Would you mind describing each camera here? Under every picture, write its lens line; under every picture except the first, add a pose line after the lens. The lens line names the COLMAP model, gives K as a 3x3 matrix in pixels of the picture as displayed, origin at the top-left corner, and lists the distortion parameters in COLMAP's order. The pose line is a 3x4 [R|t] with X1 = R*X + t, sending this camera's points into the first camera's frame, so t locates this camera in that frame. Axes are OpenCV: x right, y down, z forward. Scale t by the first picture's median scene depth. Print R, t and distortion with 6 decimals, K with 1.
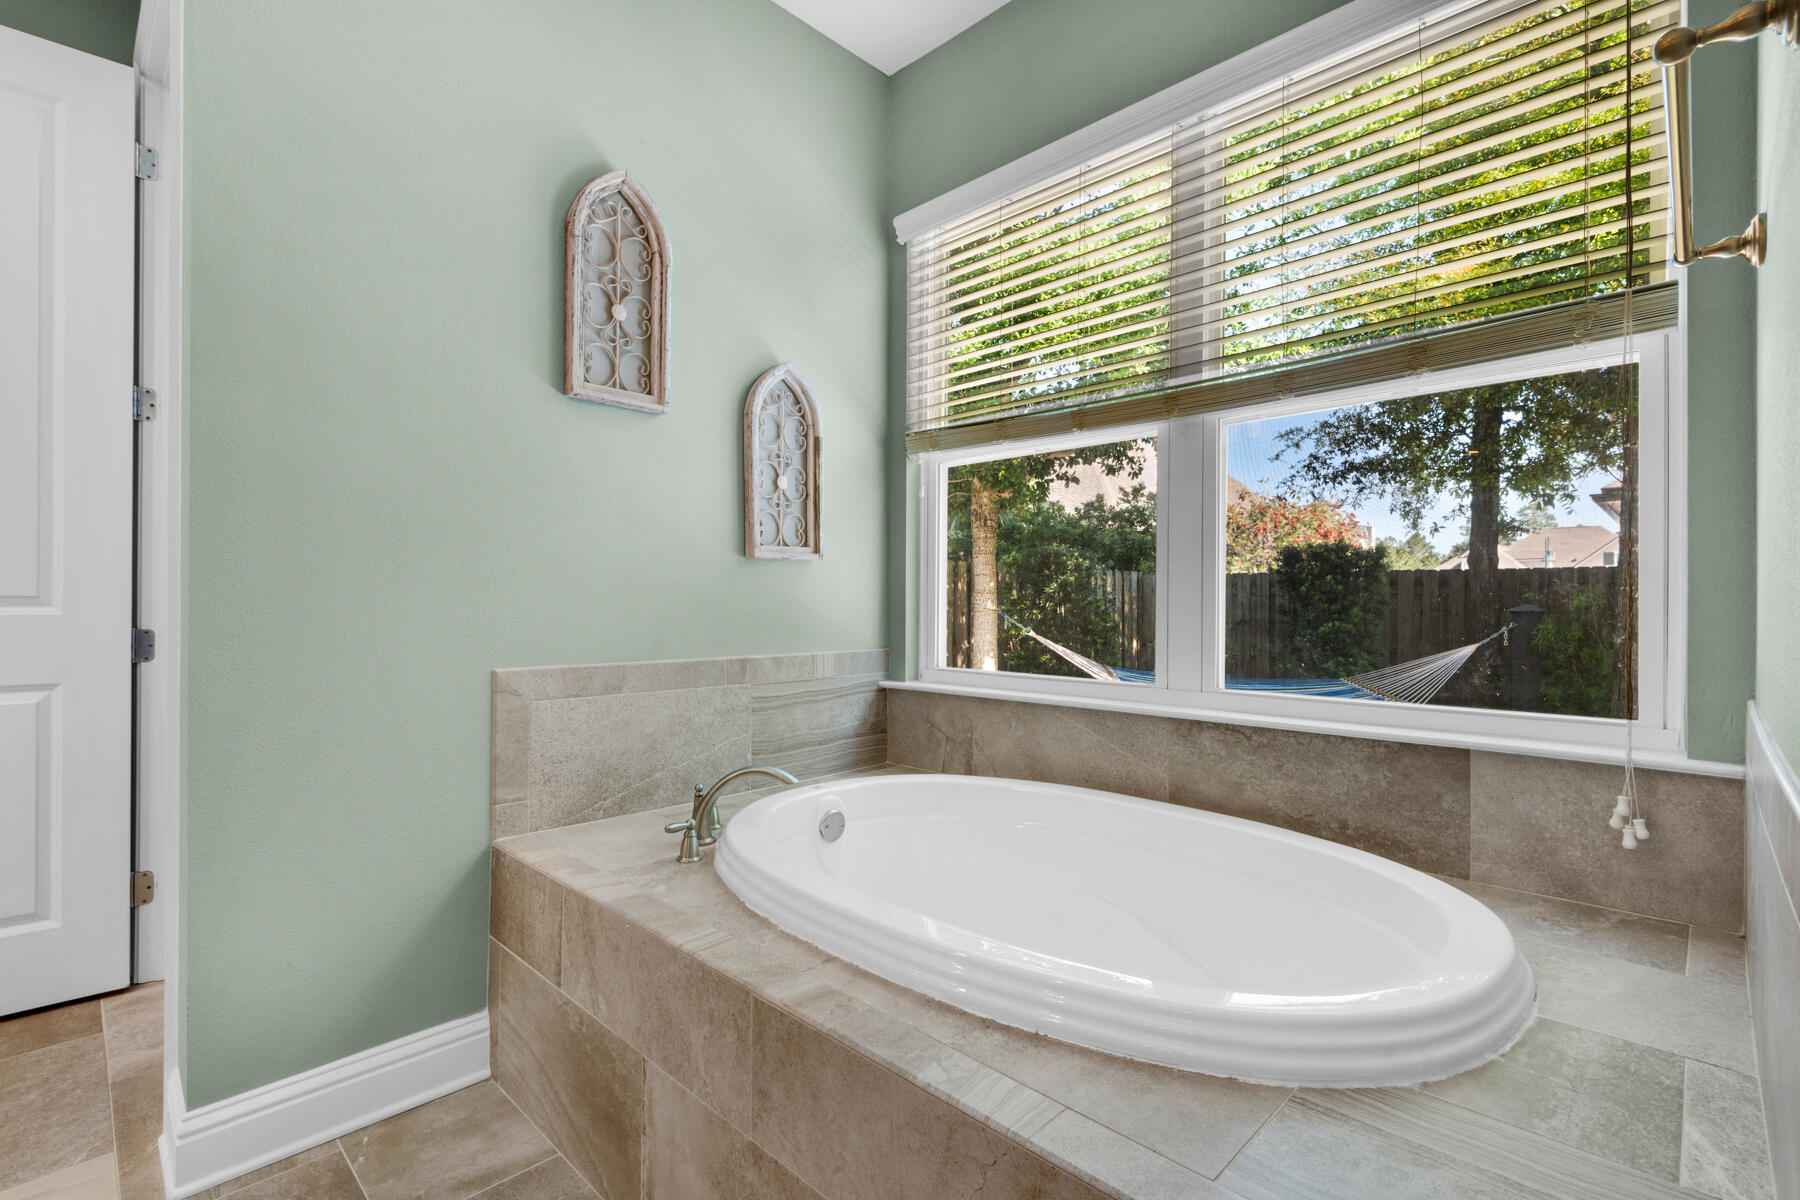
lens RADIAL K [[831.9, 0, 893.0], [0, 831.9, 590.1], [0, 0, 1]] dist [0.015702, -0.007954]
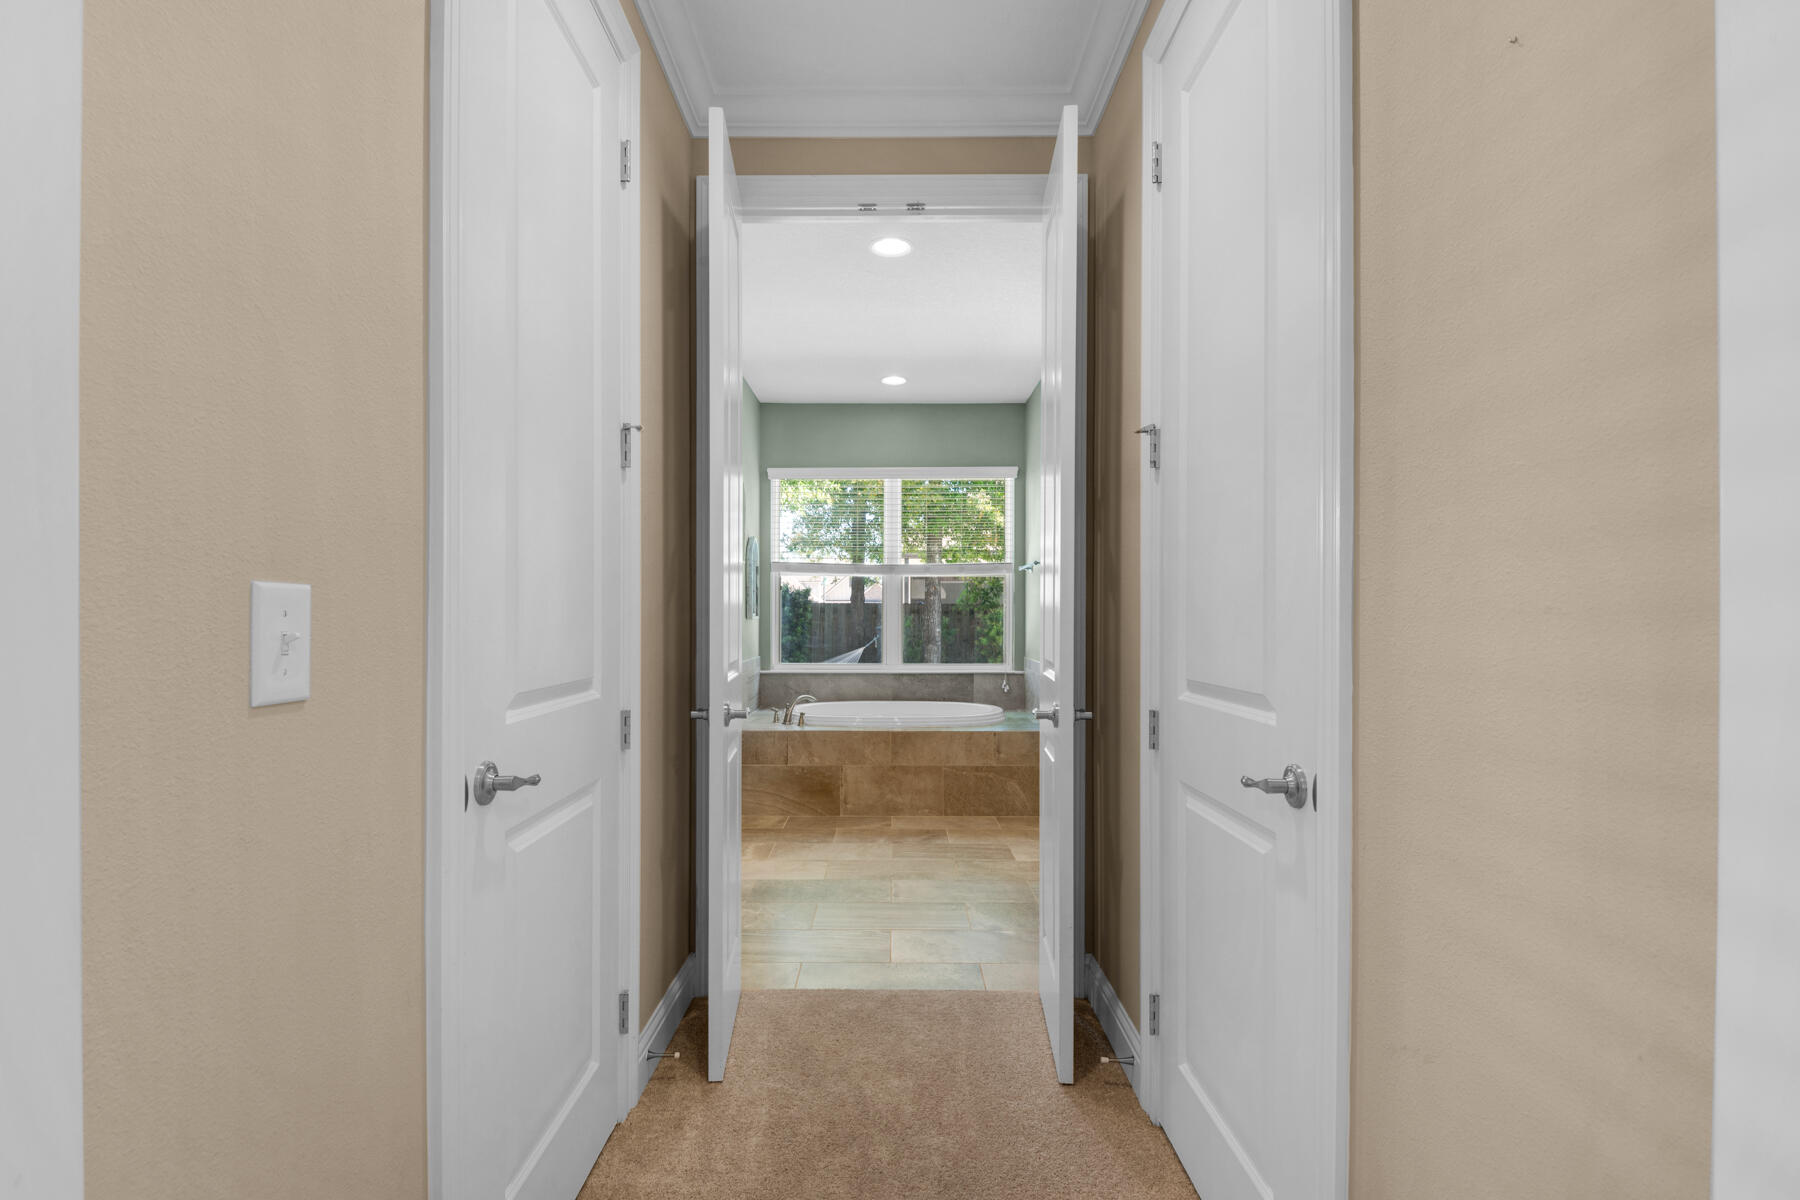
lens RADIAL K [[857.5, 0, 901.0], [0, 857.5, 607.7], [0, 0, 1]] dist [0.016933, -0.011880]
pose [[0.709427, -0.000084, 0.704779, -2.214145], [-0.005607, 0.999968, 0.005764, -0.123623], [-0.704757, -0.008041, 0.709403, -1.476678]]
